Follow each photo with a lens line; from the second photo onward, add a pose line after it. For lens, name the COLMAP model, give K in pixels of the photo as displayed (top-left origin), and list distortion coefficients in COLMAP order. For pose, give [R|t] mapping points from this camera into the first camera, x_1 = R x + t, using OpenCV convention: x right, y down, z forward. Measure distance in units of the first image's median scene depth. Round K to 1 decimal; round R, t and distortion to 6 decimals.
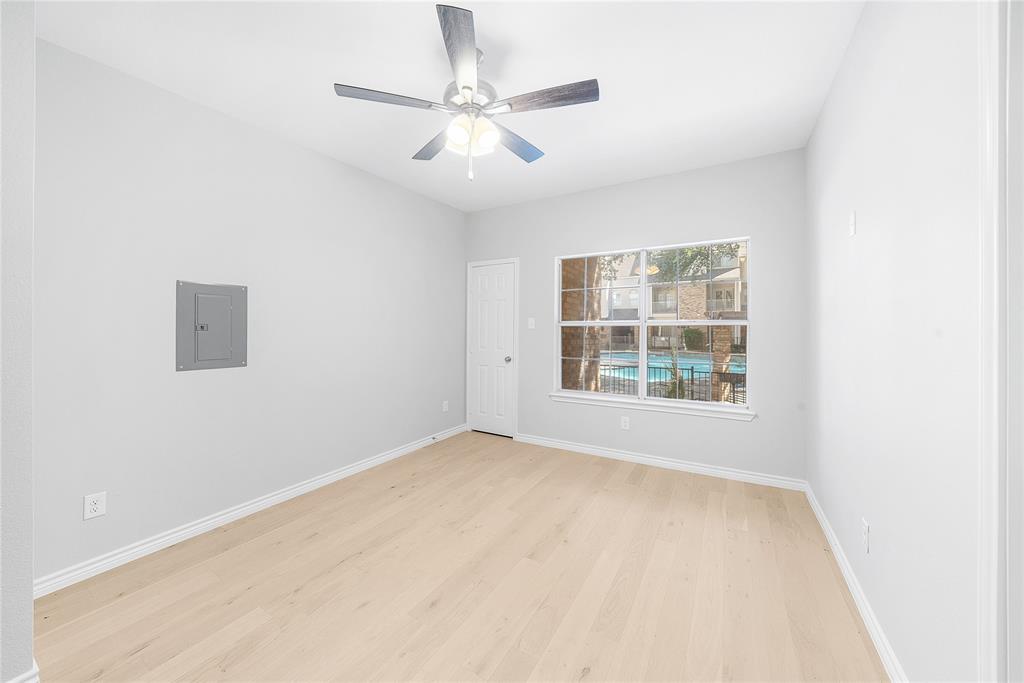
lens RADIAL K [[373.6, 0, 518.2], [0, 373.6, 334.5], [0, 0, 1]] dist [-0.001626, -0.000080]
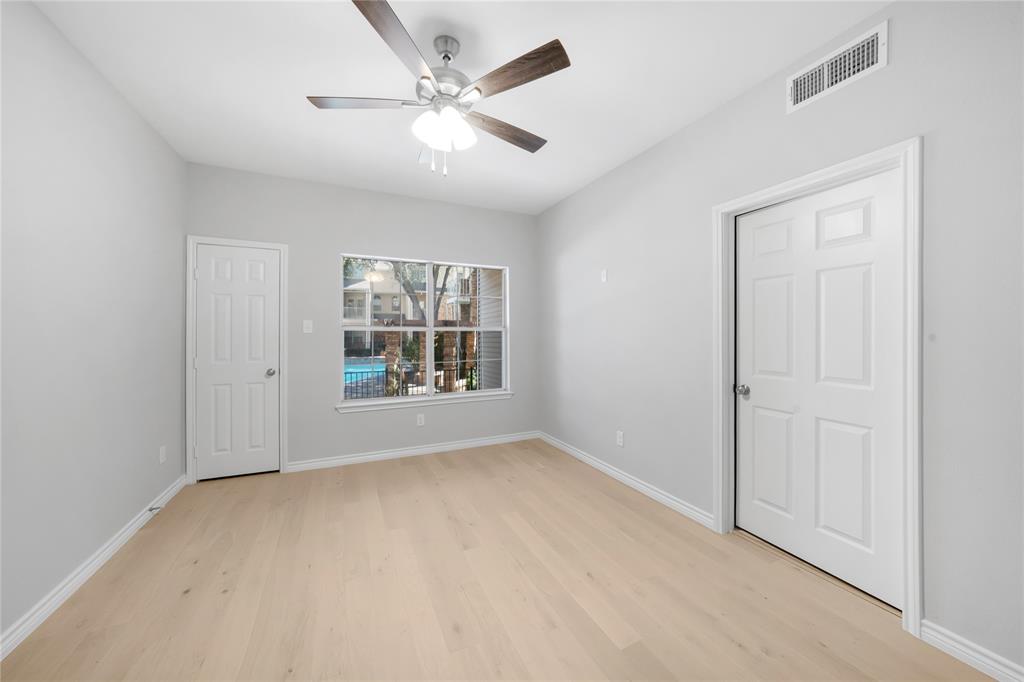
lens RADIAL K [[365.2, 0, 512.0], [0, 365.2, 341.0], [0, 0, 1]] dist [-0.000473, 0.000004]
pose [[0.566065, -0.016577, 0.824194, -0.433760], [0.014759, 0.999841, 0.009972, 0.000771], [-0.824229, 0.006520, 0.566220, 0.179354]]
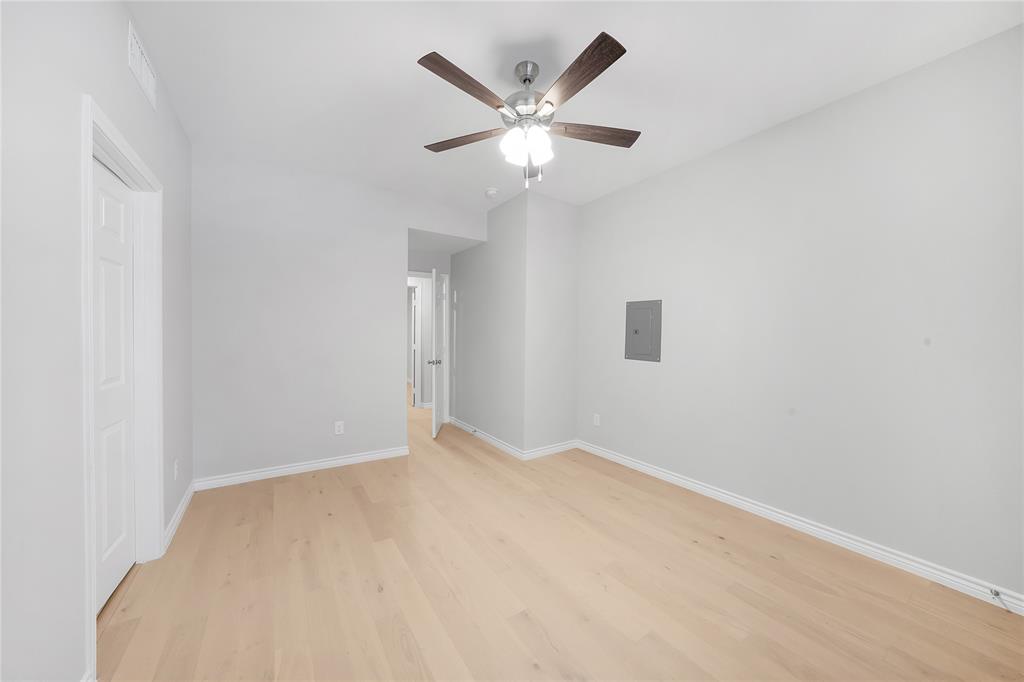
lens RADIAL K [[365.2, 0, 512.0], [0, 365.2, 341.0], [0, 0, 1]] dist [-0.000473, 0.000004]
pose [[-0.443711, 0.022565, -0.895886, 0.437168], [-0.023046, 0.999065, 0.036578, -0.015141], [0.895873, 0.036877, -0.442776, 0.769863]]
